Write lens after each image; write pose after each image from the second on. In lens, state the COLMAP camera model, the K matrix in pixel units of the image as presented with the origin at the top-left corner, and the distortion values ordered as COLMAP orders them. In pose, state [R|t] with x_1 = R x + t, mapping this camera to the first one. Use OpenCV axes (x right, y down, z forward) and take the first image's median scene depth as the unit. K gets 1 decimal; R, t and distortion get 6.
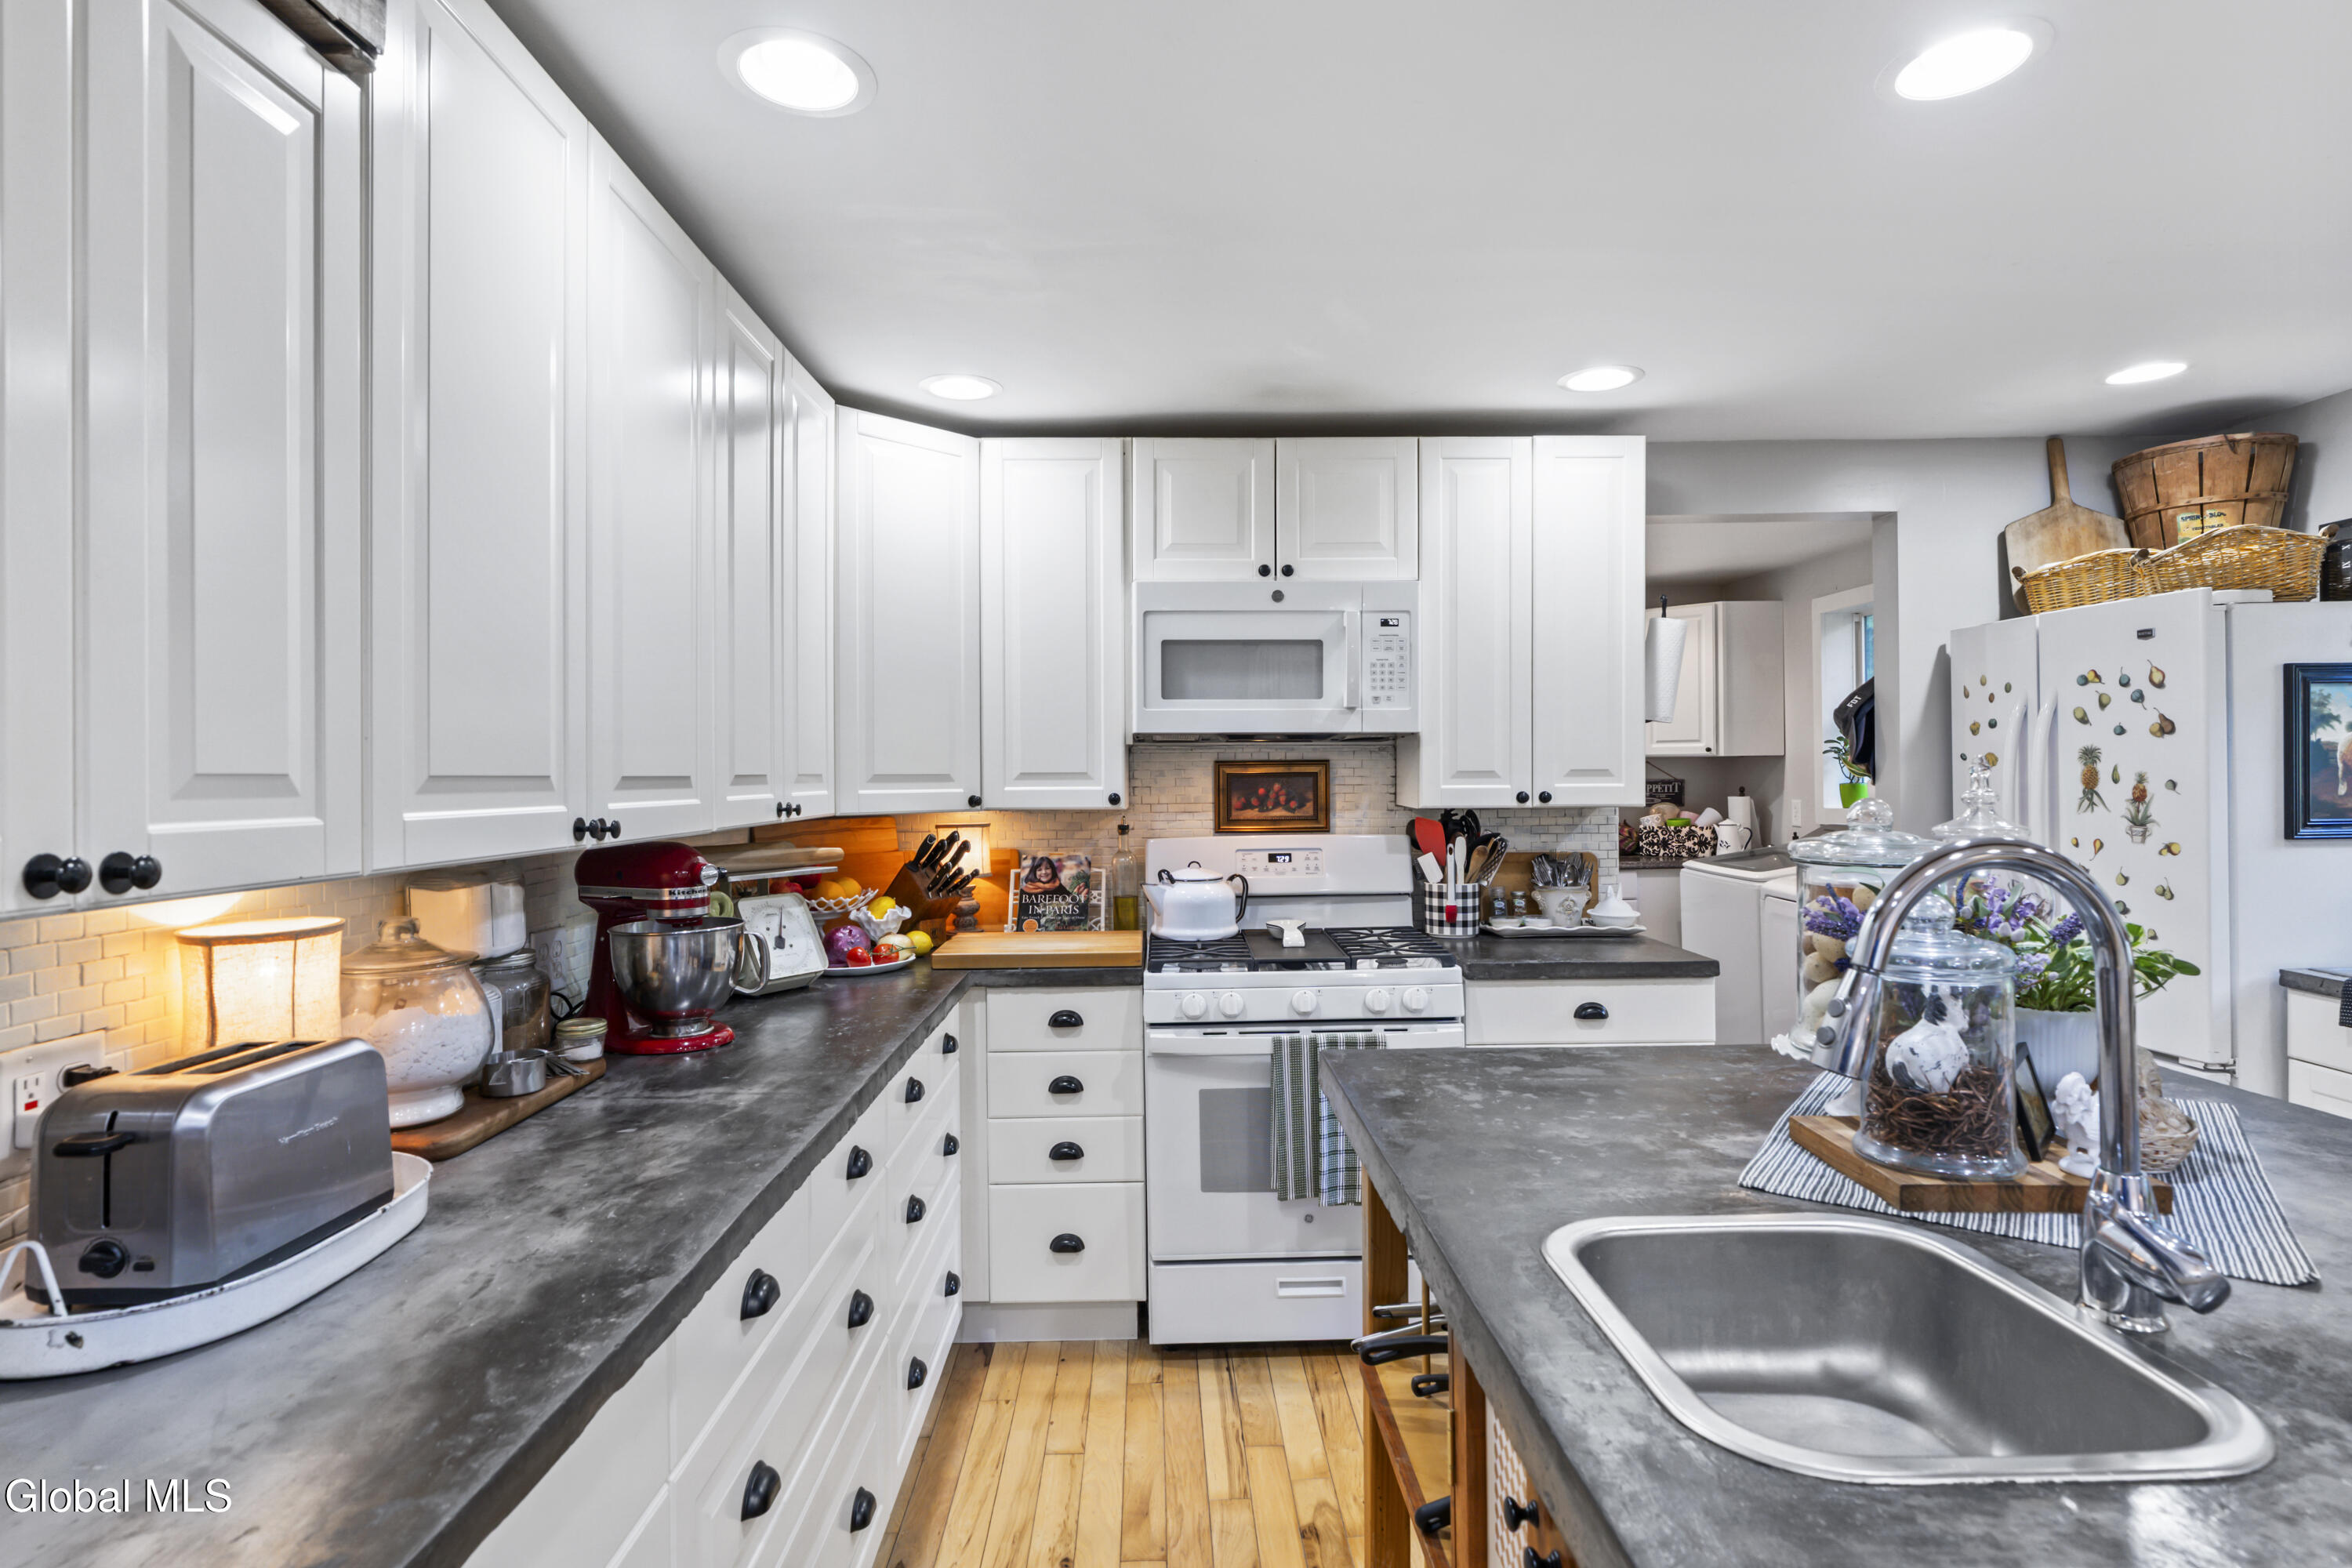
lens RADIAL K [[1191.0, 0, 1174.4], [0, 1191.0, 775.9], [0, 0, 1]] dist [-0.005276, -0.000761]
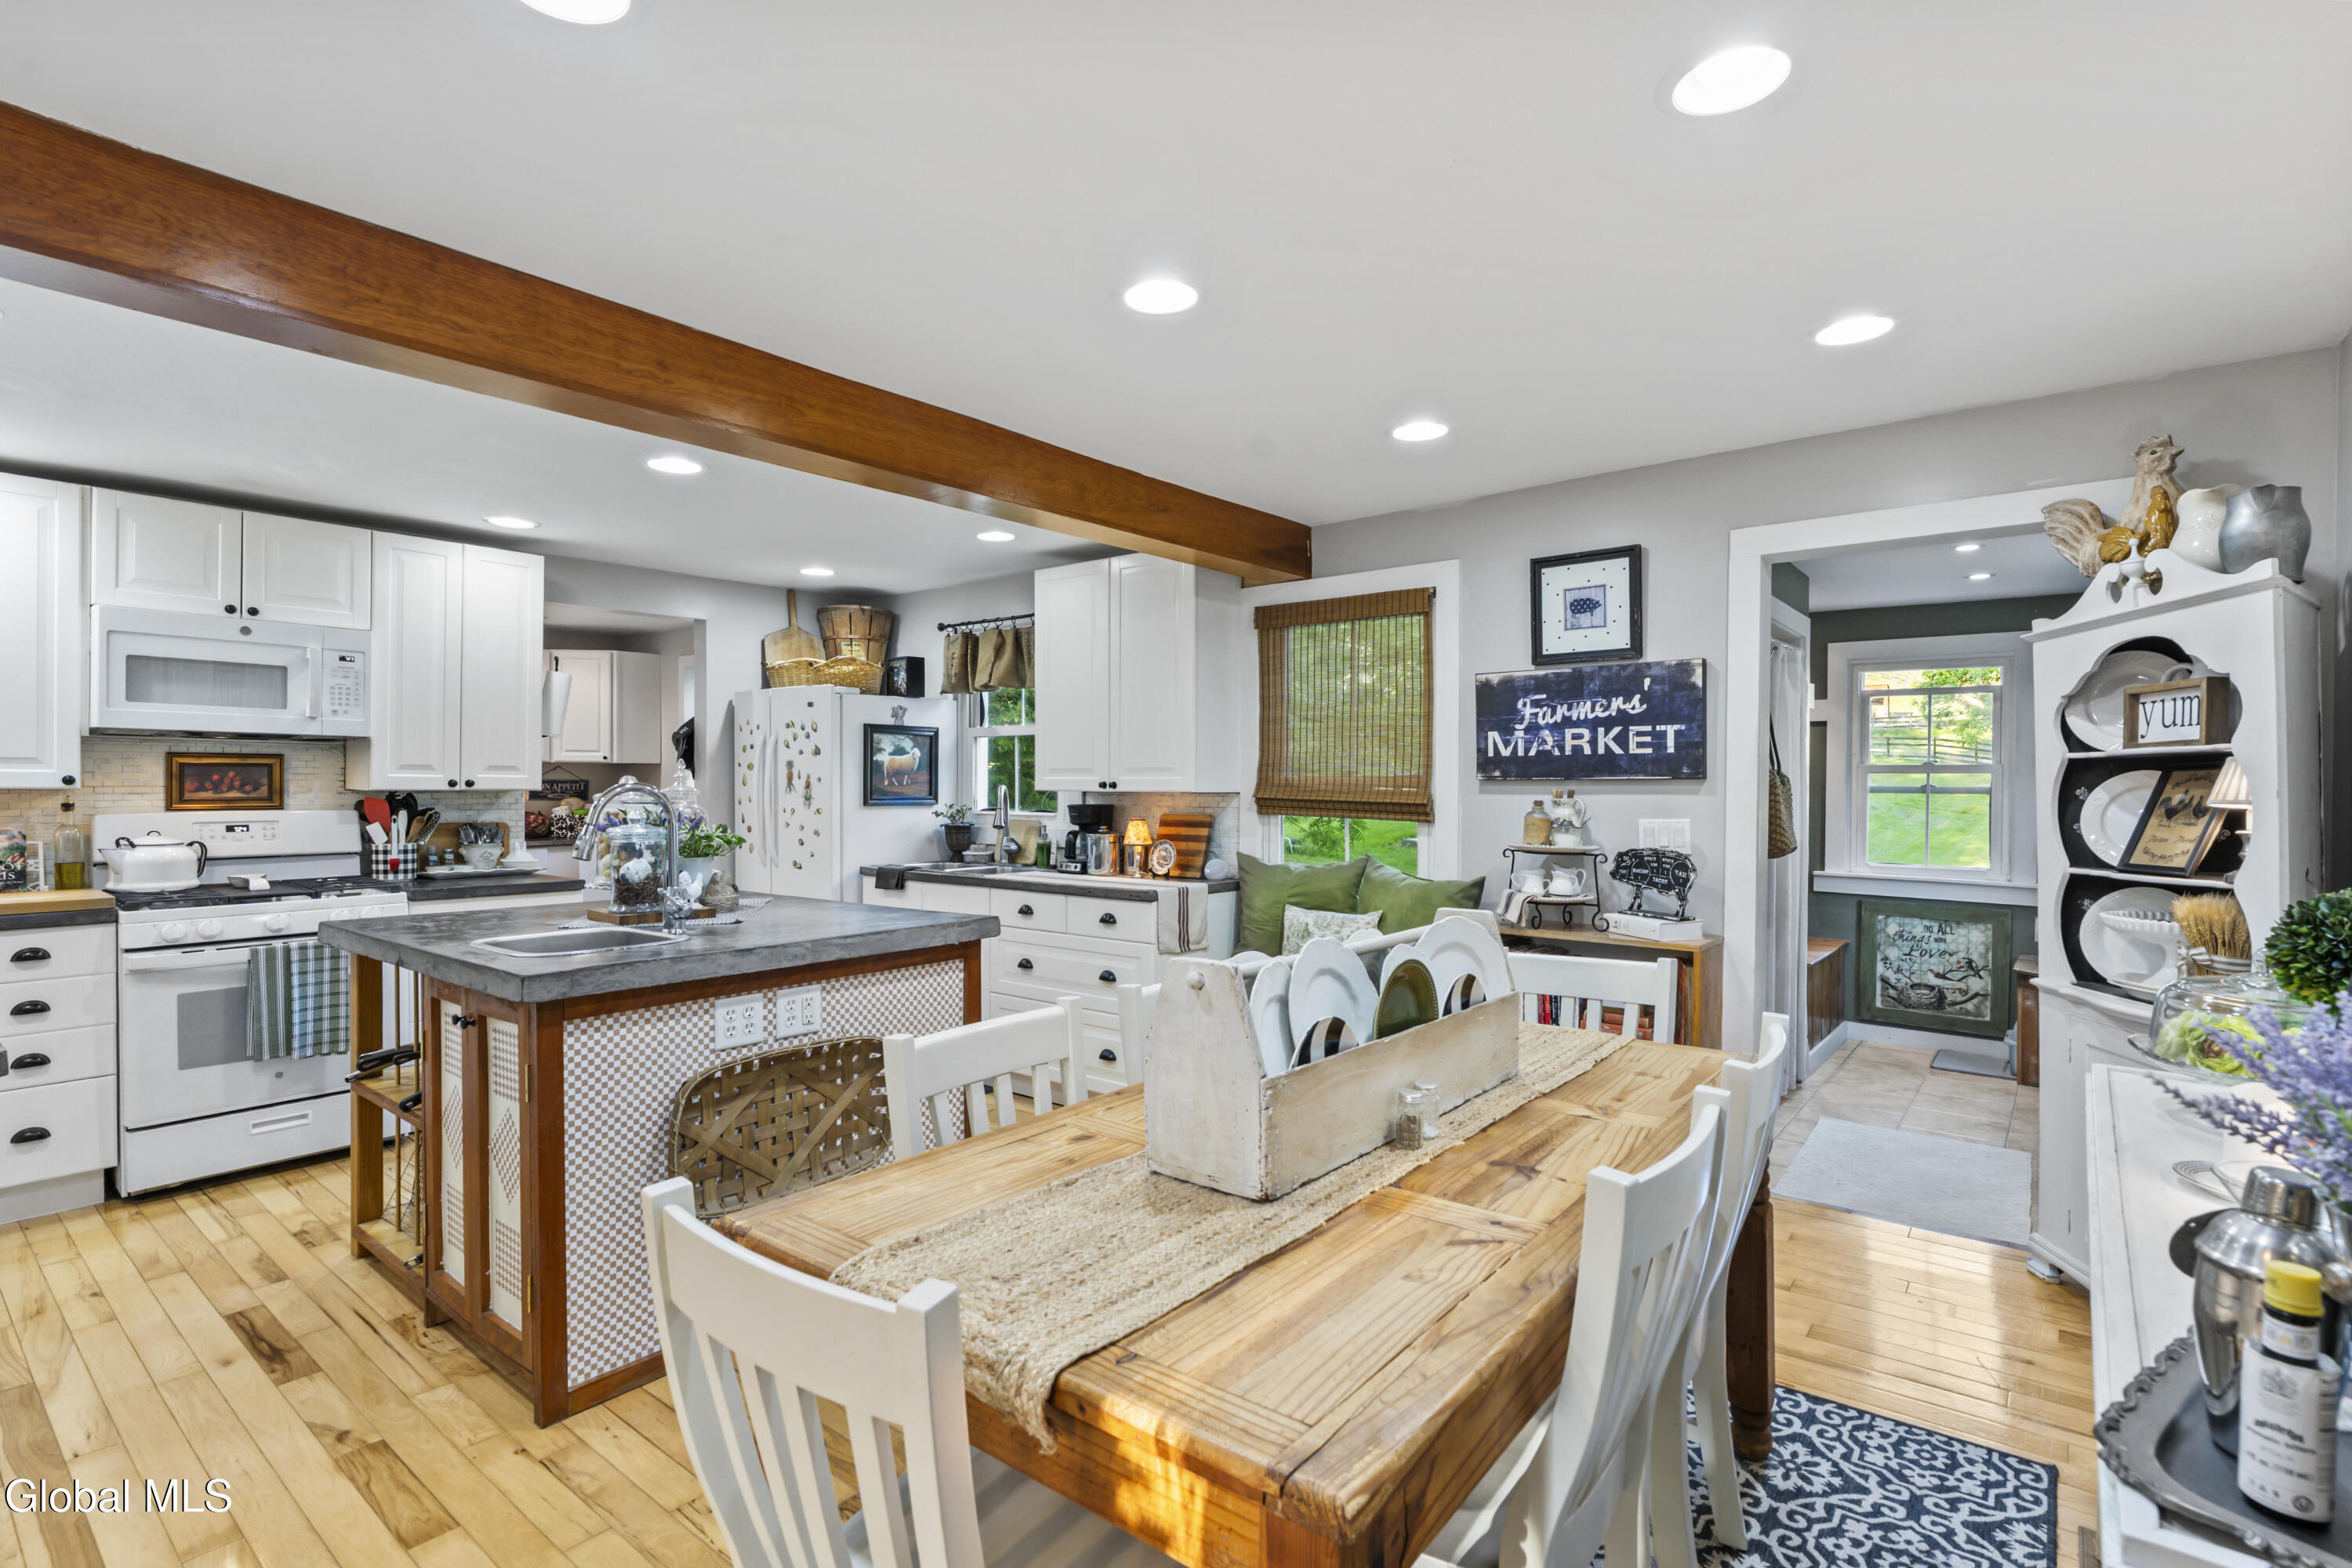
lens RADIAL K [[1091.1, 0, 1184.6], [0, 1091.1, 795.0], [0, 0, 1]] dist [-0.009818, 0.003132]
pose [[0.634097, 0.005200, 0.773236, -0.183763], [-0.010698, 0.999941, 0.002048, 0.020350], [-0.773179, -0.009570, 0.634115, -0.587908]]
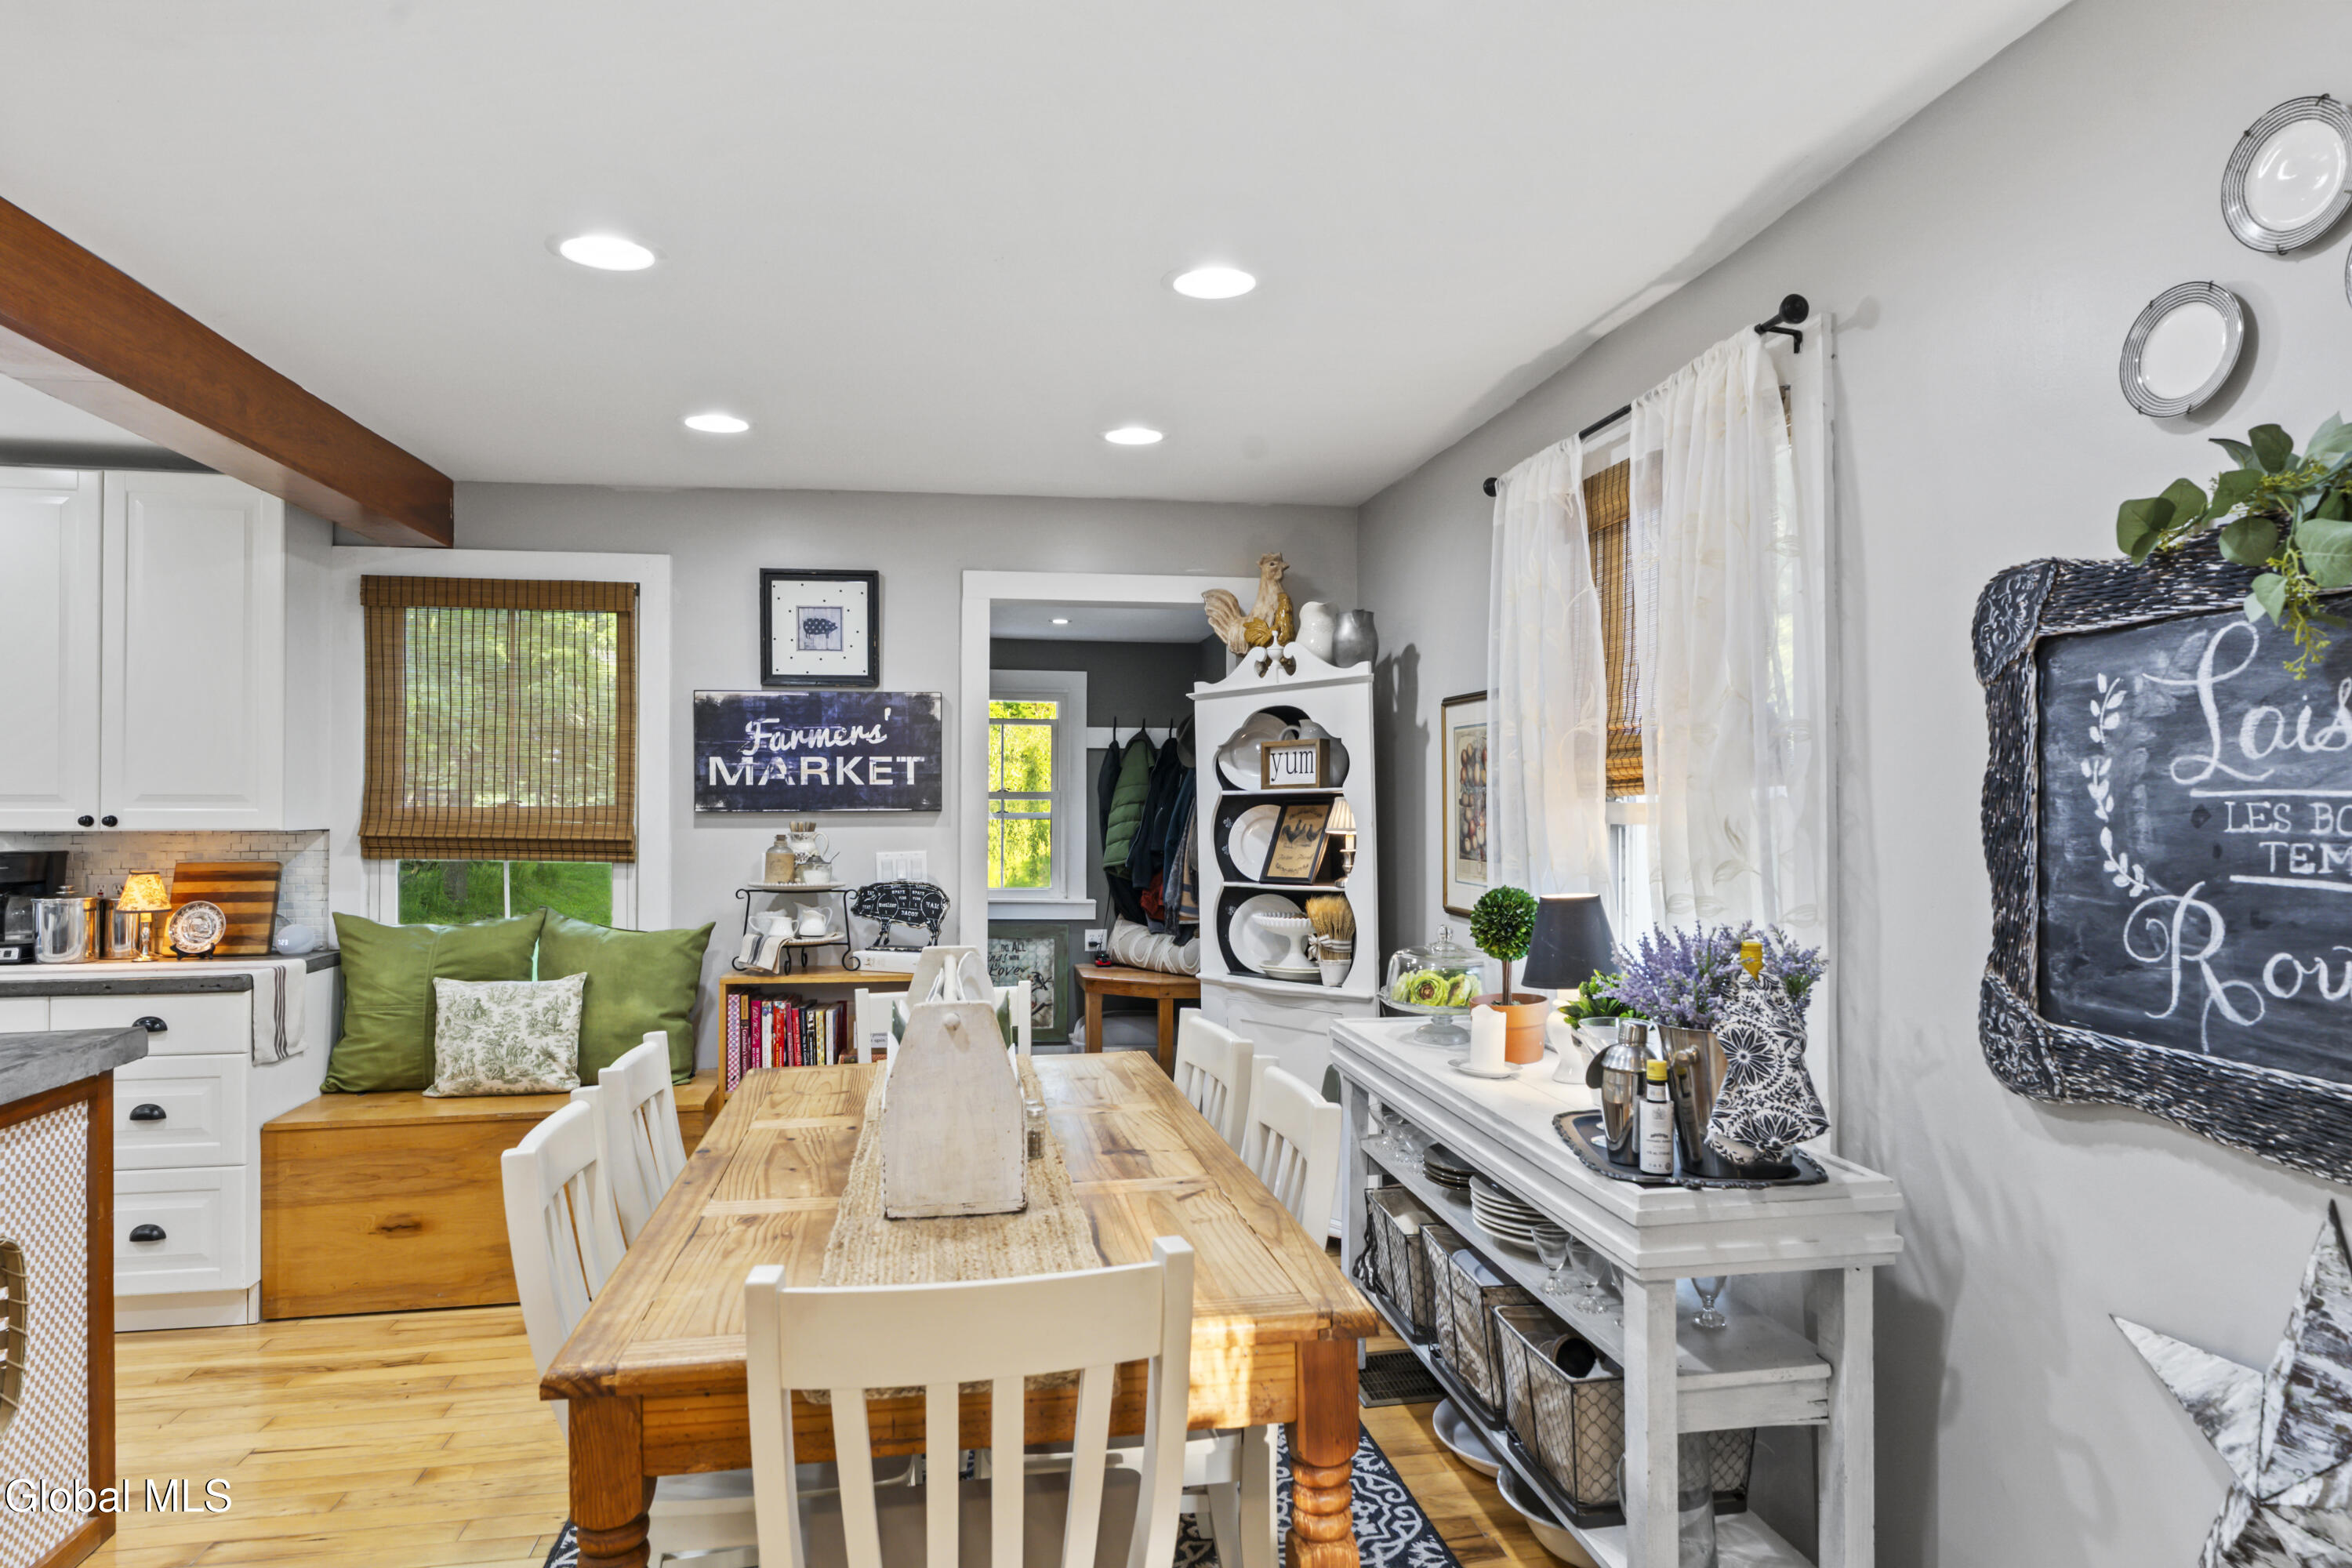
lens RADIAL K [[1390.9, 0, 1177.5], [0, 1390.9, 788.5], [0, 0, 1]] dist [-0.008086, 0.000874]
pose [[-0.157140, 0.021960, 0.987332, -0.445235], [-0.000138, 0.999752, -0.022258, 0.009544], [-0.987576, -0.003634, -0.157098, -0.313744]]
